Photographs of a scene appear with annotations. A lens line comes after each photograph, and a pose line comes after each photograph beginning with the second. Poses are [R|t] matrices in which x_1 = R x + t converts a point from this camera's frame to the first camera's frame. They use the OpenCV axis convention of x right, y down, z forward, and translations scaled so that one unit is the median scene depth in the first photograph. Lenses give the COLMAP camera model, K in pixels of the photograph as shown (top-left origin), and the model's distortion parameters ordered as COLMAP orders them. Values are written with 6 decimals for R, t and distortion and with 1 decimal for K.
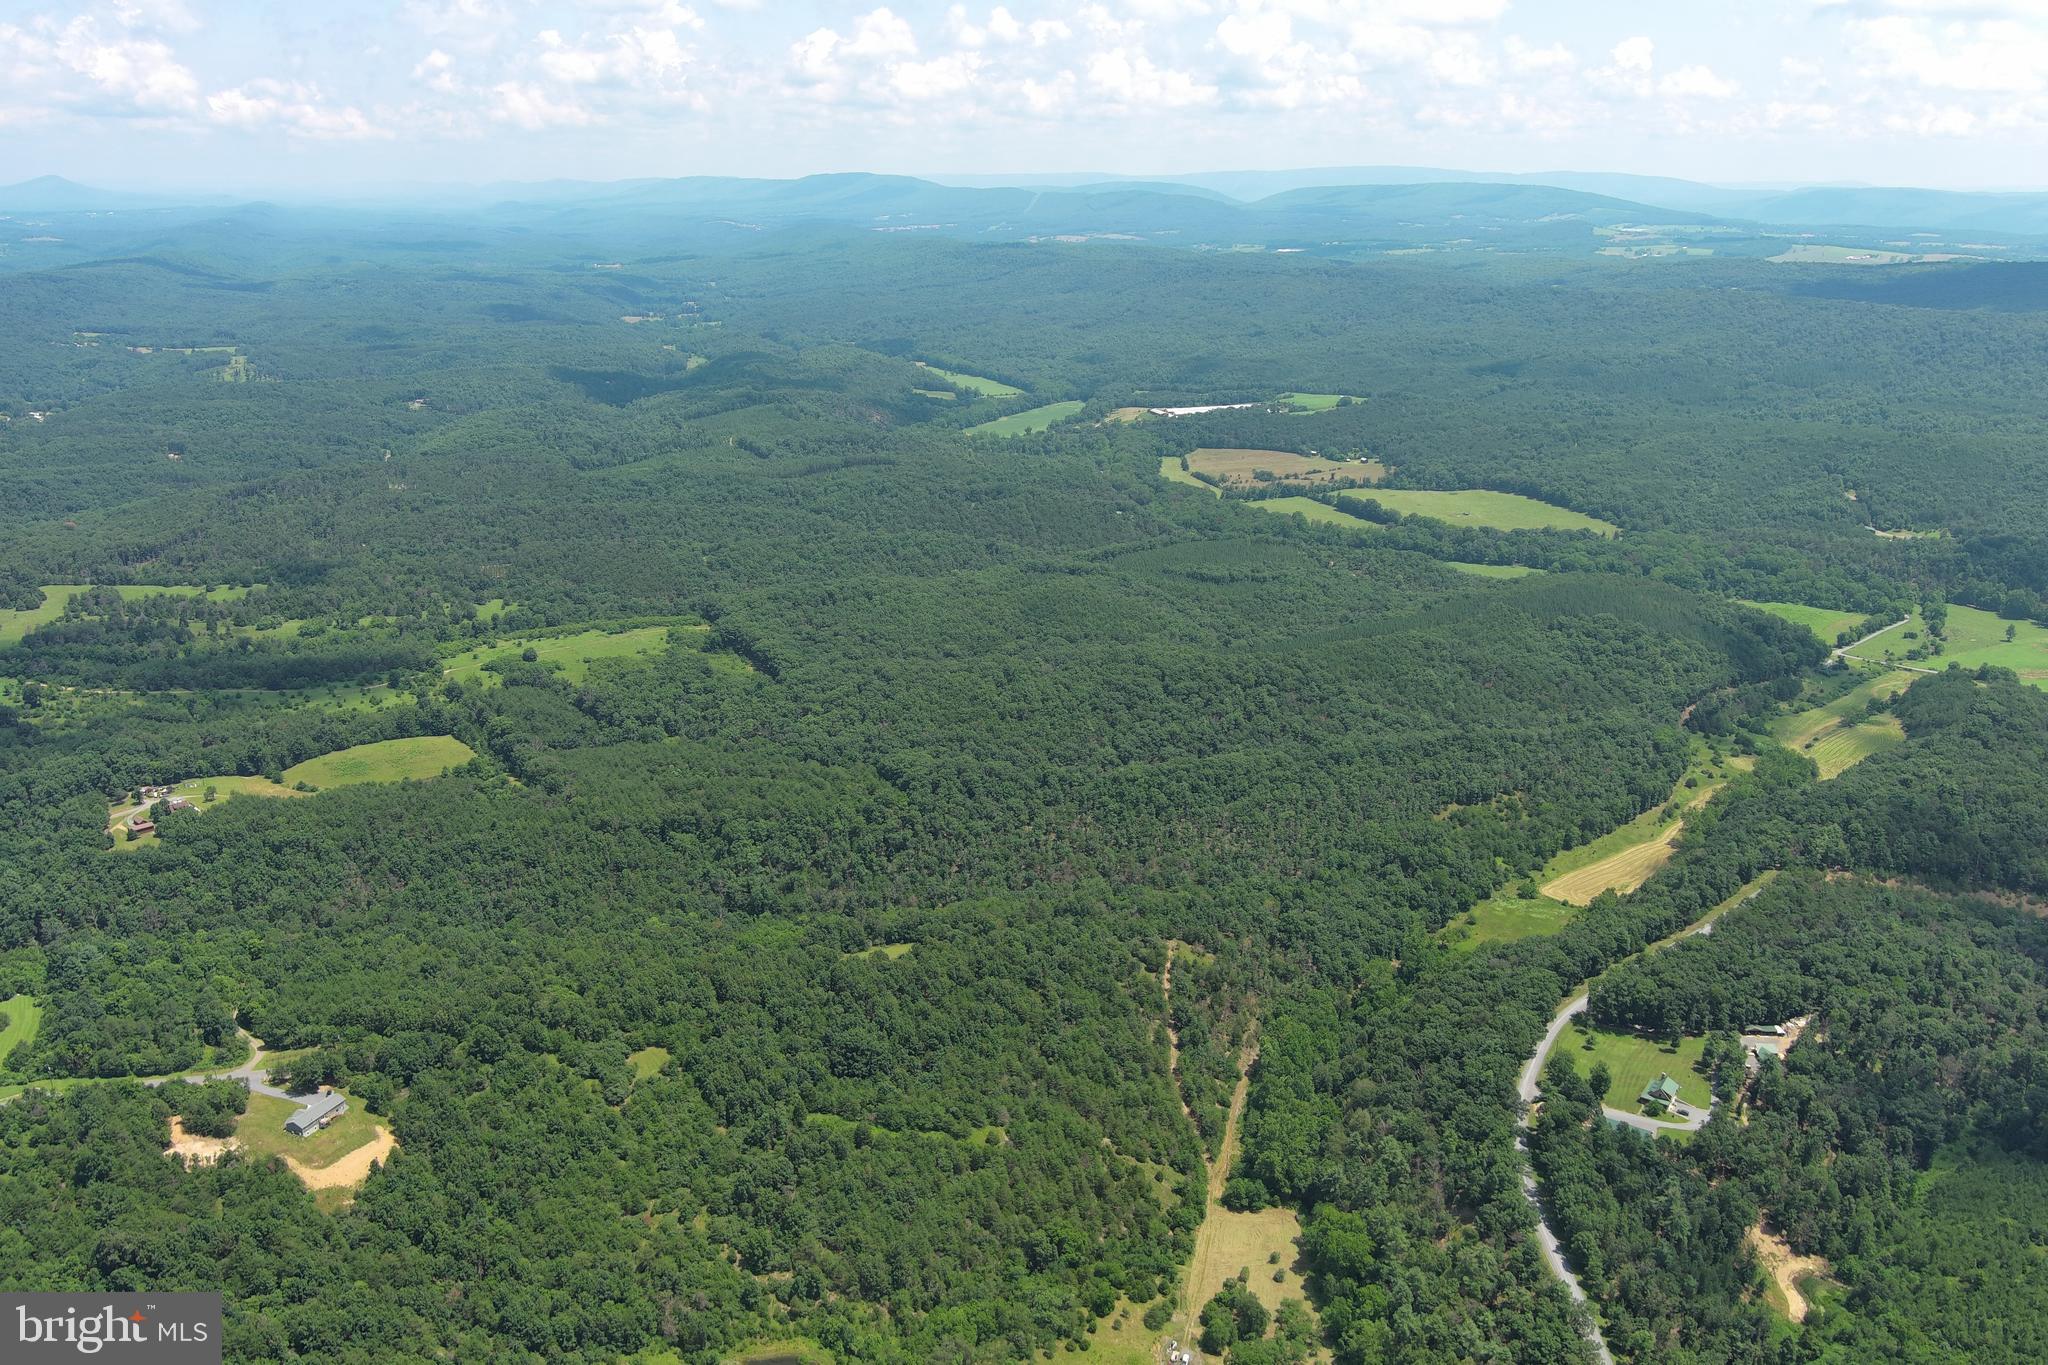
lens RADIAL K [[1588.6, 0, 1025.4], [0, 1588.6, 673.5], [0, 0, 1]] dist [0.051101, -0.087502]
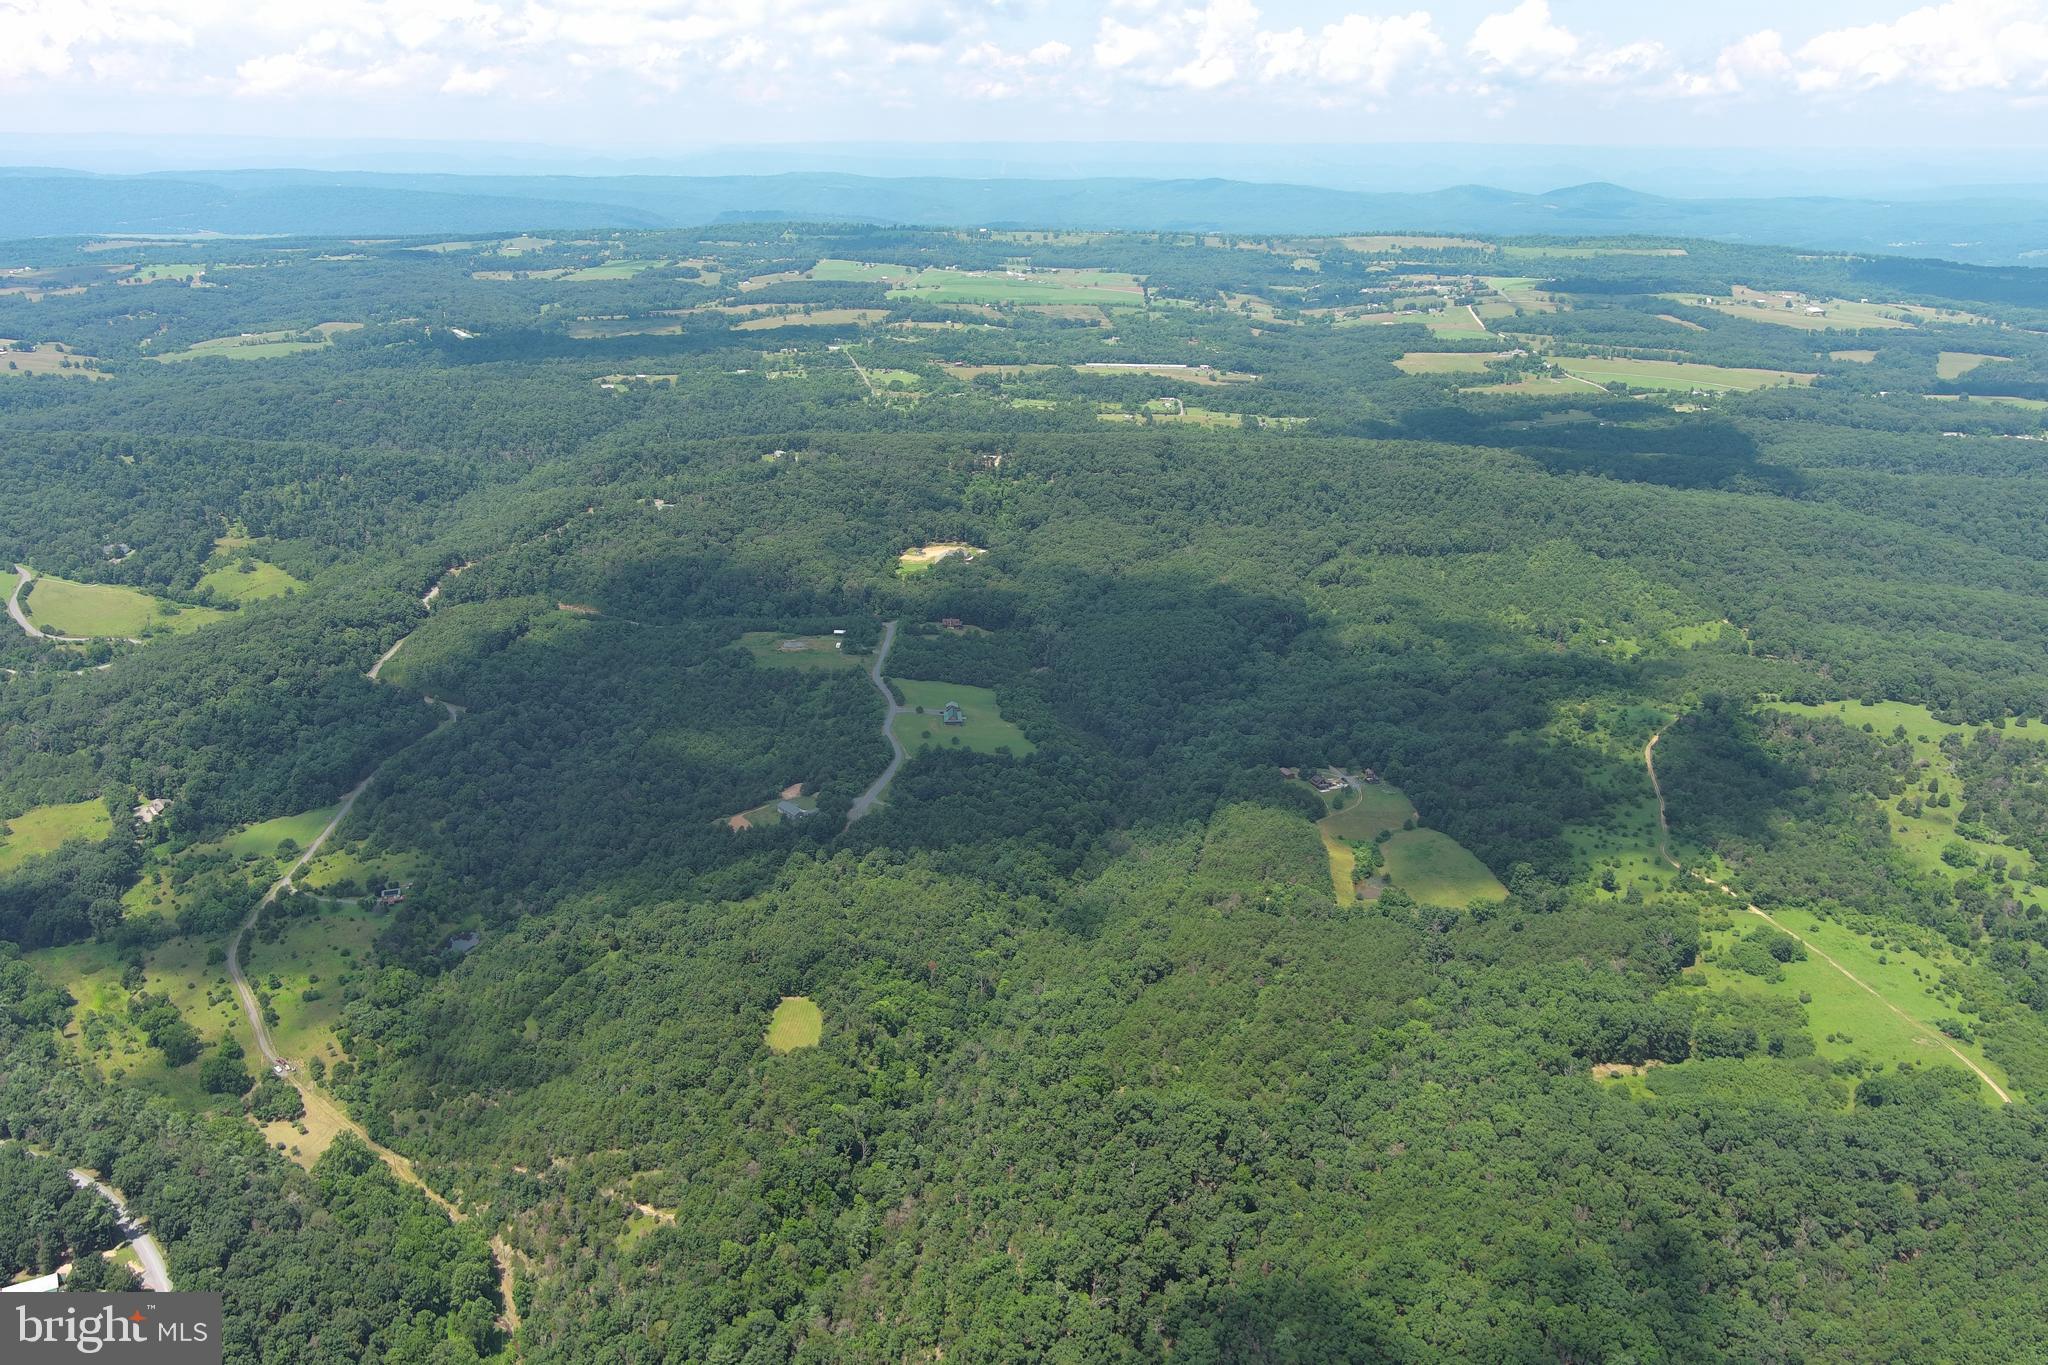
lens RADIAL K [[1584.6, 0, 1025.5], [0, 1584.6, 688.3], [0, 0, 1]] dist [0.032281, -0.038124]
pose [[-0.460074, 0.287358, -0.840094, 0.697214], [-0.275341, 0.853357, 0.442684, -0.551598], [0.844108, 0.434980, -0.313486, 1.418398]]
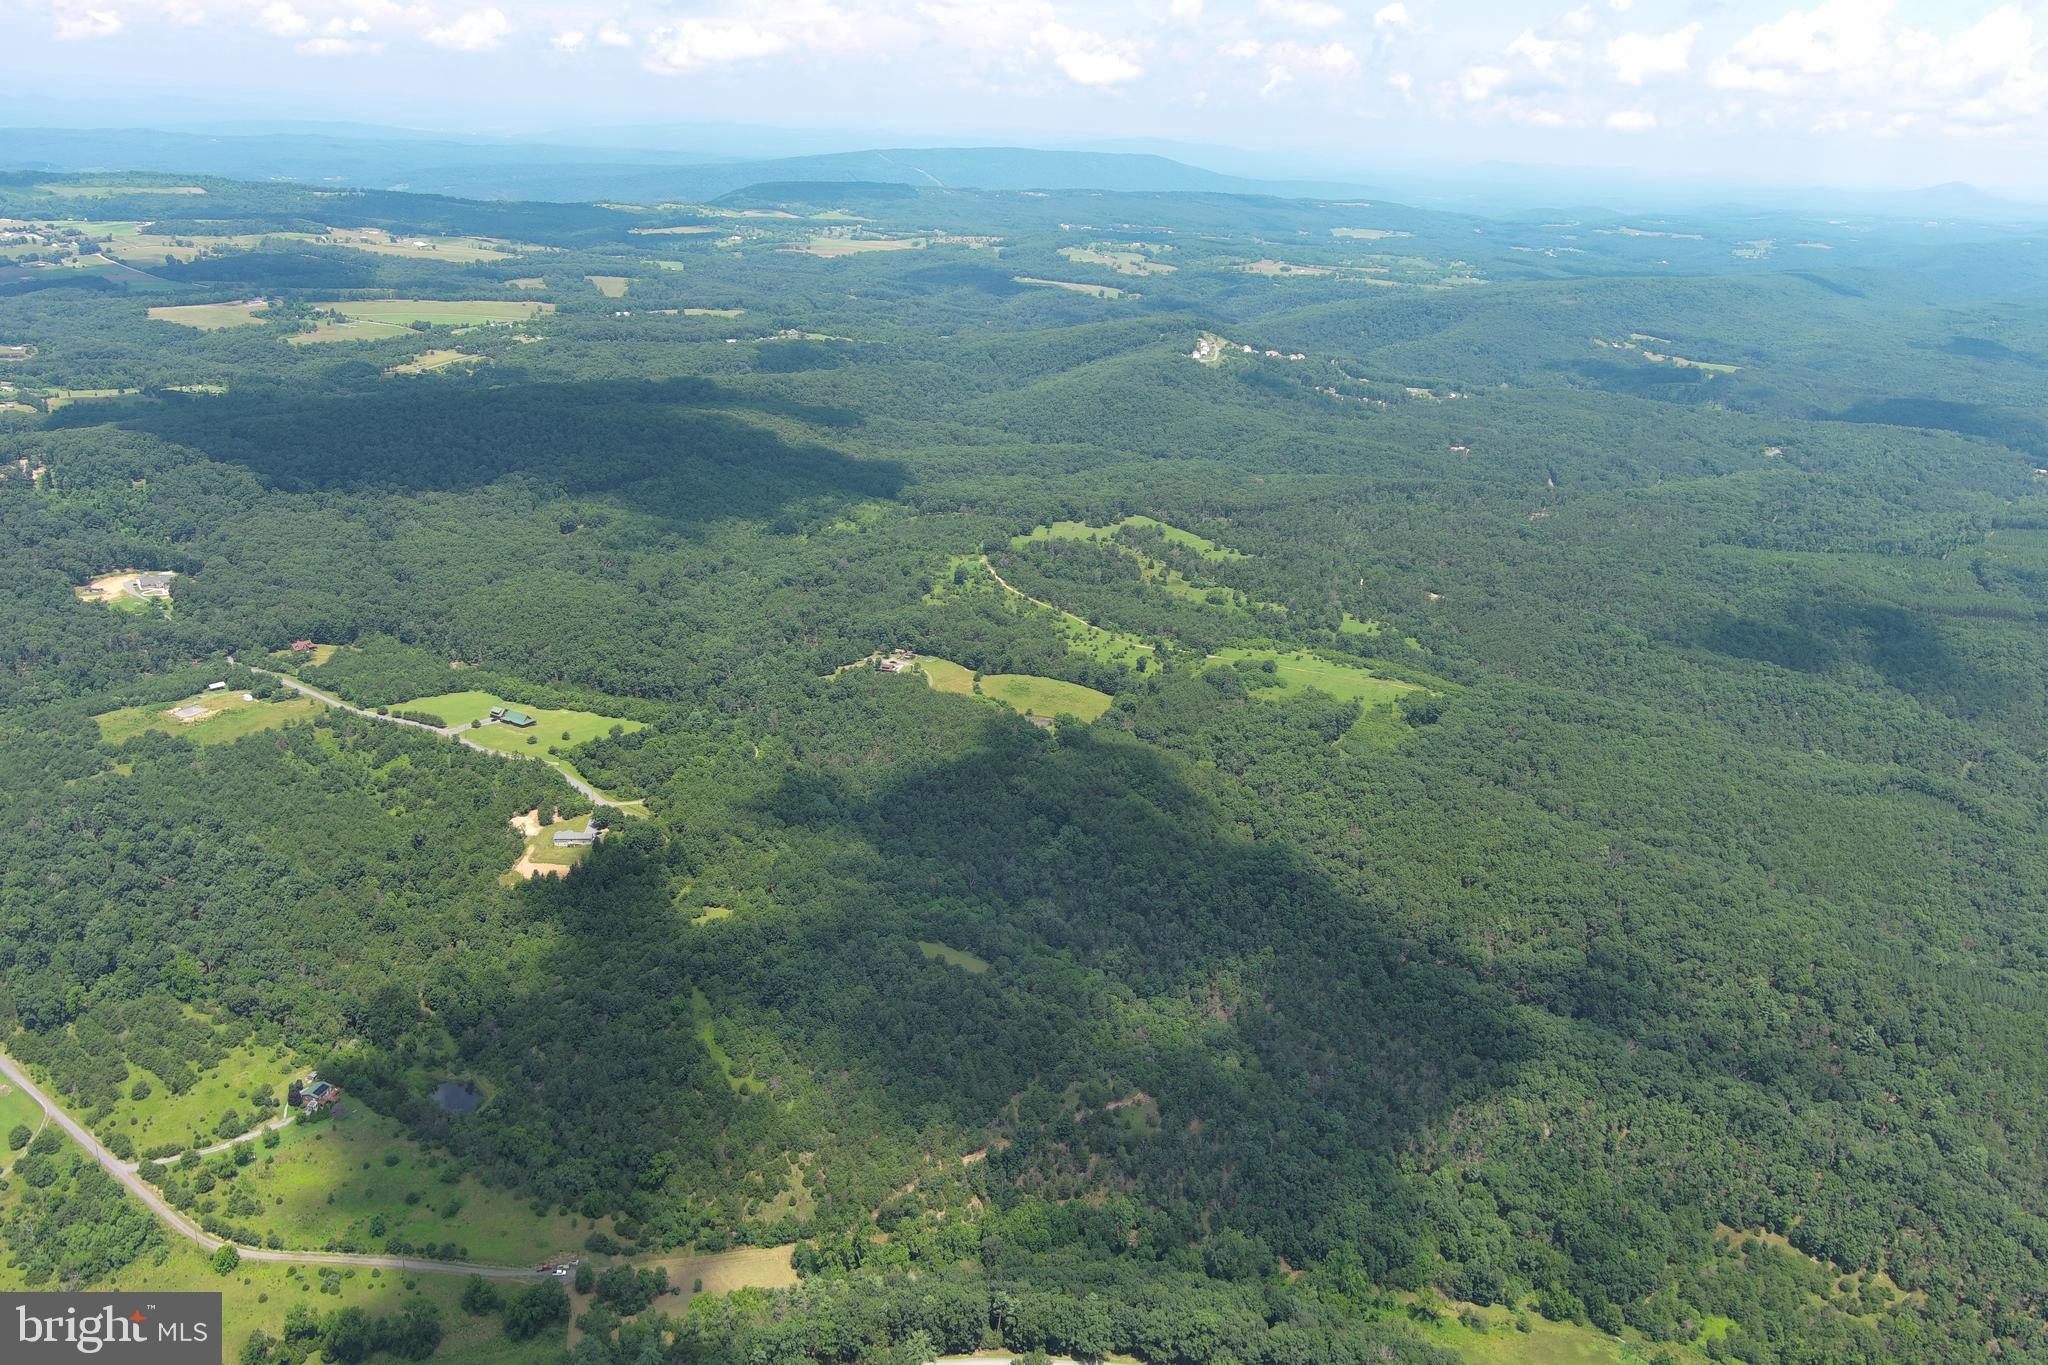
lens RADIAL K [[1584.5, 0, 1026.2], [0, 1584.5, 686.1], [0, 0, 1]] dist [0.022870, -0.017633]
pose [[0.484429, 0.315132, -0.816101, 0.822209], [-0.309779, 0.934215, 0.176860, -0.226439], [0.818148, 0.167135, 0.550182, 0.409089]]
